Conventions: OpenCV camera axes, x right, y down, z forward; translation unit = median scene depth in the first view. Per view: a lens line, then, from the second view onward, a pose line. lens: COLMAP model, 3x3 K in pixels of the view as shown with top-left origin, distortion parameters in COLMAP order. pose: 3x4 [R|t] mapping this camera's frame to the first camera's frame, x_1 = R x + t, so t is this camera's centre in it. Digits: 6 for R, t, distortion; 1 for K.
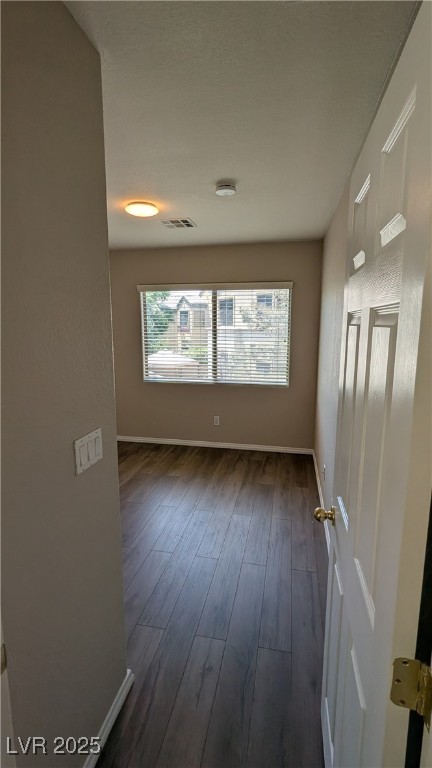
lens RADIAL K [[360.9, 0, 216.0], [0, 360.9, 384.0], [0, 0, 1]] dist [0.014062, -0.000117]
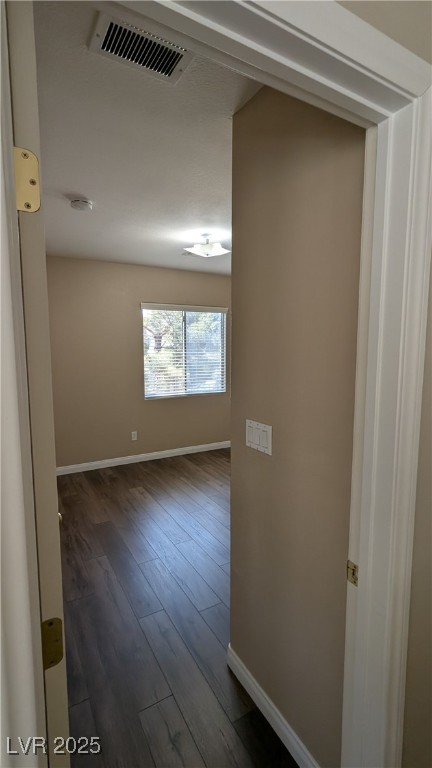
lens RADIAL K [[360.9, 0, 216.0], [0, 360.9, 384.0], [0, 0, 1]] dist [0.014062, -0.000117]
pose [[0.745444, -0.074878, 0.662350, -0.661064], [0.104758, 0.994483, -0.005475, -0.018795], [-0.658285, 0.073467, 0.749175, 0.112941]]
